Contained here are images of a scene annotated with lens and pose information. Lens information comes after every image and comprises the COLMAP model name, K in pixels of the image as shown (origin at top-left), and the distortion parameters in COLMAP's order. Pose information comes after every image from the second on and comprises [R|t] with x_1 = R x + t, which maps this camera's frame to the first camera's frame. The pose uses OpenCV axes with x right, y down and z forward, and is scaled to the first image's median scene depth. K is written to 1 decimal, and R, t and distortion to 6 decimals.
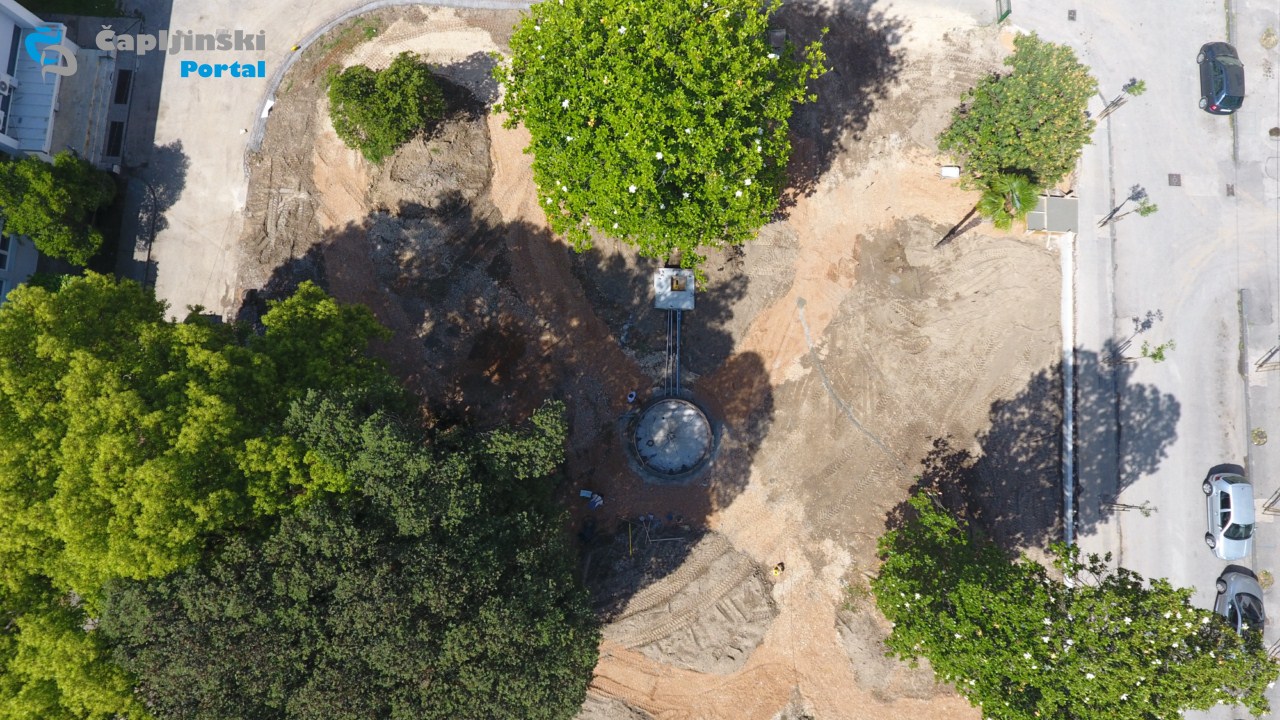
lens RADIAL K [[746.2, 0, 648.4], [0, 746.2, 357.9], [0, 0, 1]] dist [-0.009250, 0.002083]
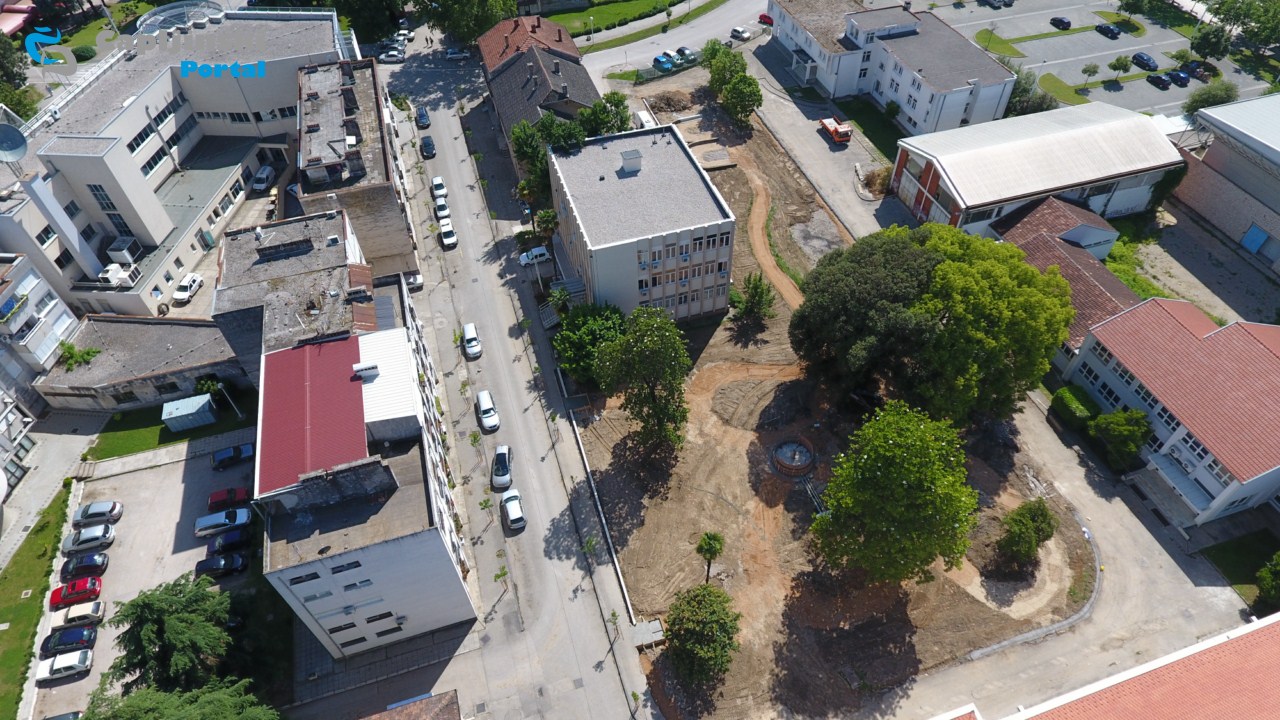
lens RADIAL K [[746.2, 0, 650.4], [0, 746.2, 358.1], [0, 0, 1]] dist [-0.009250, 0.002083]
pose [[-0.936040, 0.258938, -0.238286, 0.774866], [-0.349411, -0.603621, 0.716626, -1.005615], [0.041727, 0.754051, 0.655489, -0.512683]]
